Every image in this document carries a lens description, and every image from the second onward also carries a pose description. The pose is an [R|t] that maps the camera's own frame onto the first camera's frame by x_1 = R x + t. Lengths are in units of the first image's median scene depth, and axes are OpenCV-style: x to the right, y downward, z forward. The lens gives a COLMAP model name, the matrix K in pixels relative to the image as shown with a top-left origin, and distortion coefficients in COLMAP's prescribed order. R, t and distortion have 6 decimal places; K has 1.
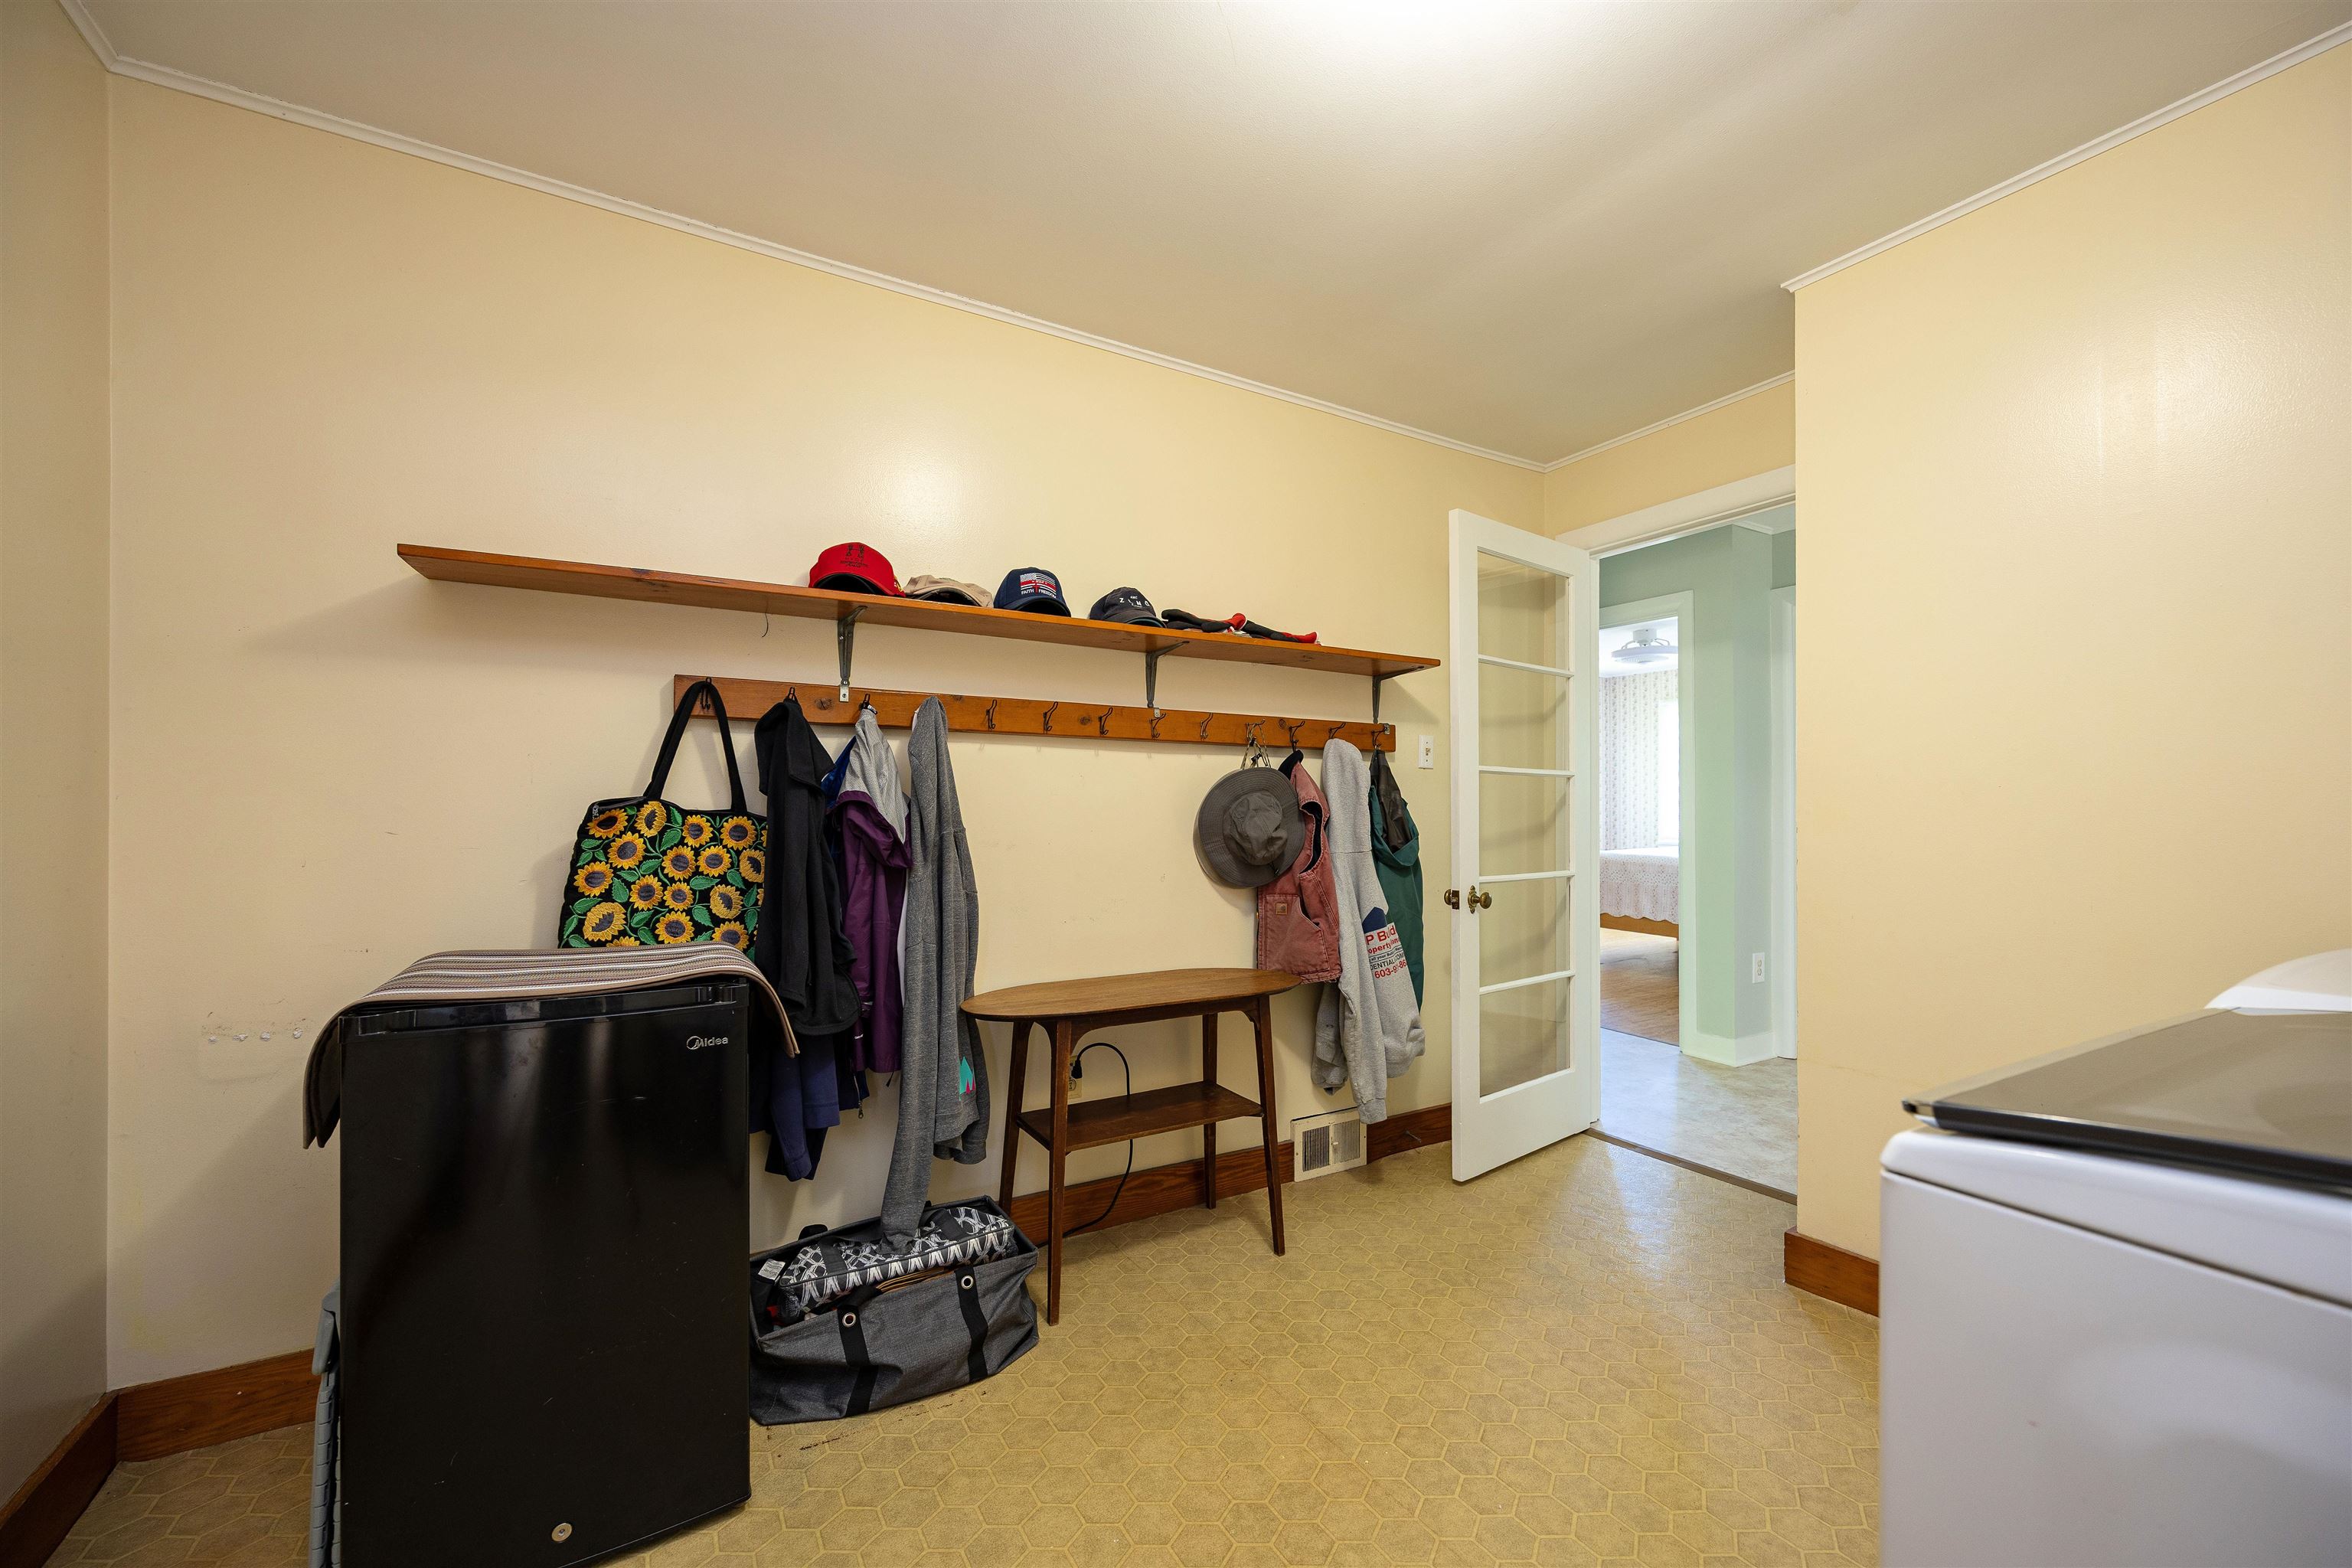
lens RADIAL K [[890.0, 0, 1180.1], [0, 890.0, 782.2], [0, 0, 1]] dist [-0.001727, -0.000196]
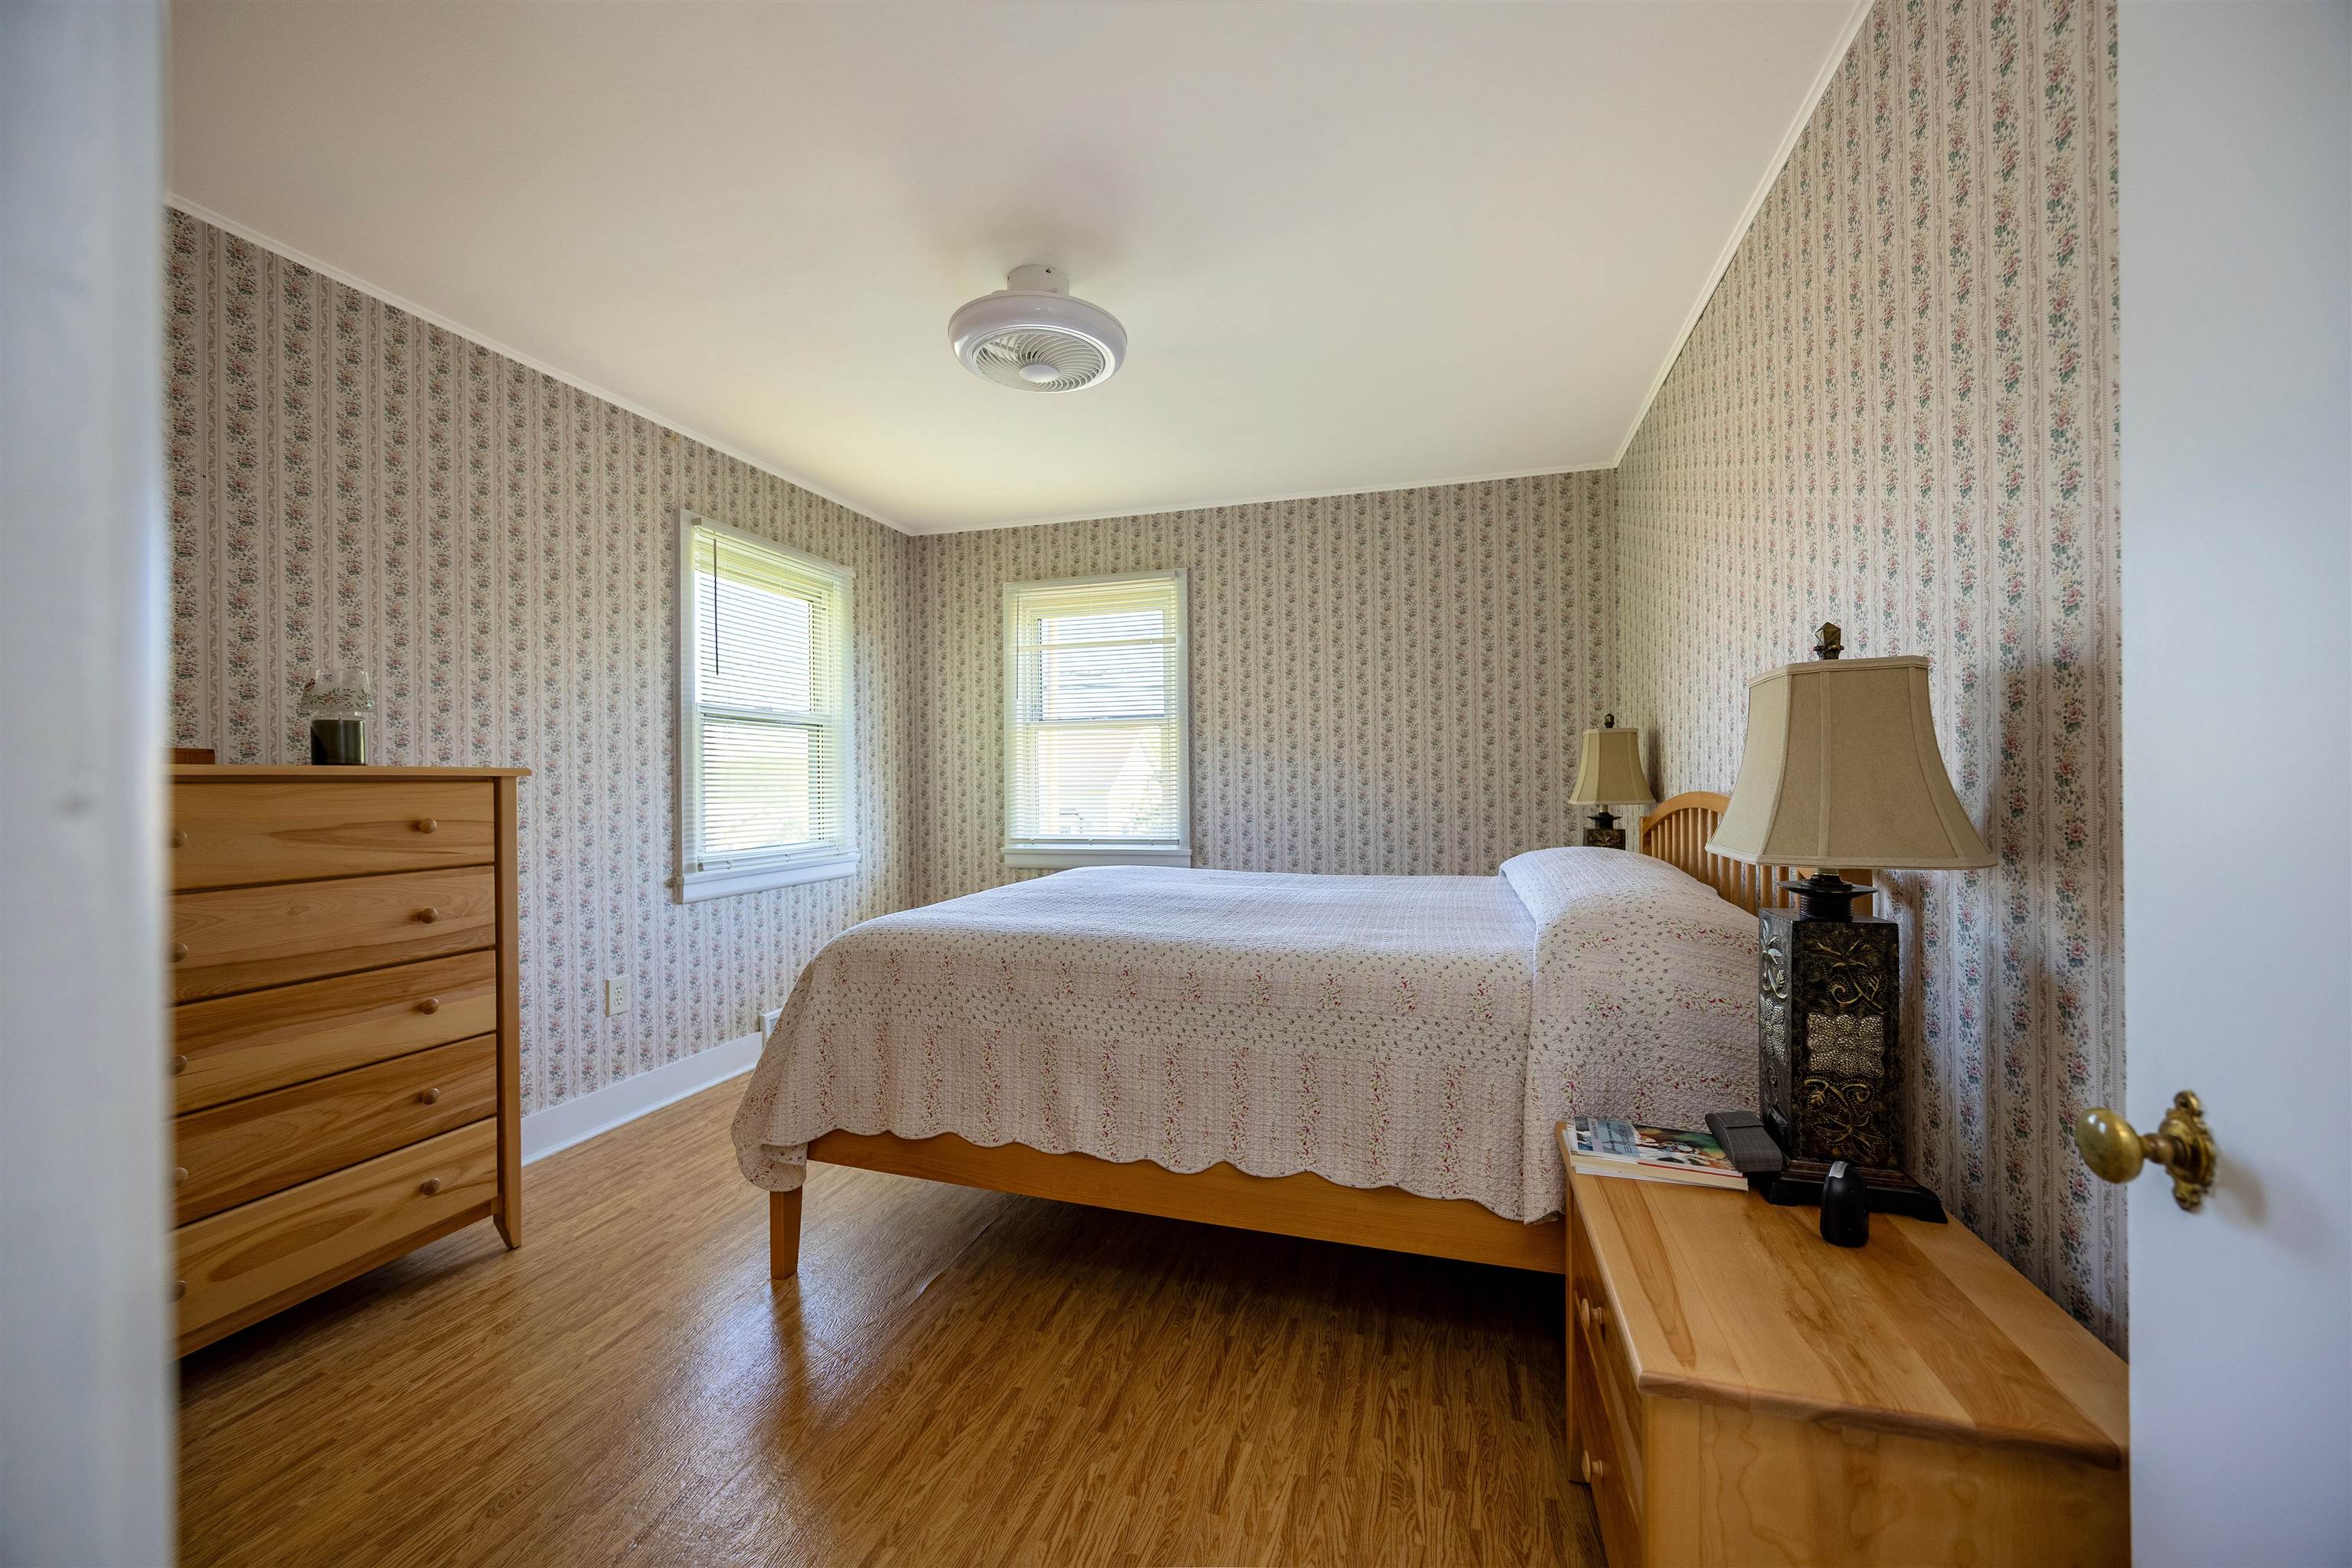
lens RADIAL K [[885.3, 0, 1171.7], [0, 885.3, 771.9], [0, 0, 1]] dist [-0.010613, -0.000012]
pose [[0.717648, 0.003284, 0.696399, 0.331932], [-0.012031, 0.999898, 0.007683, 0.022732], [-0.696303, -0.013892, 0.717614, 0.752289]]
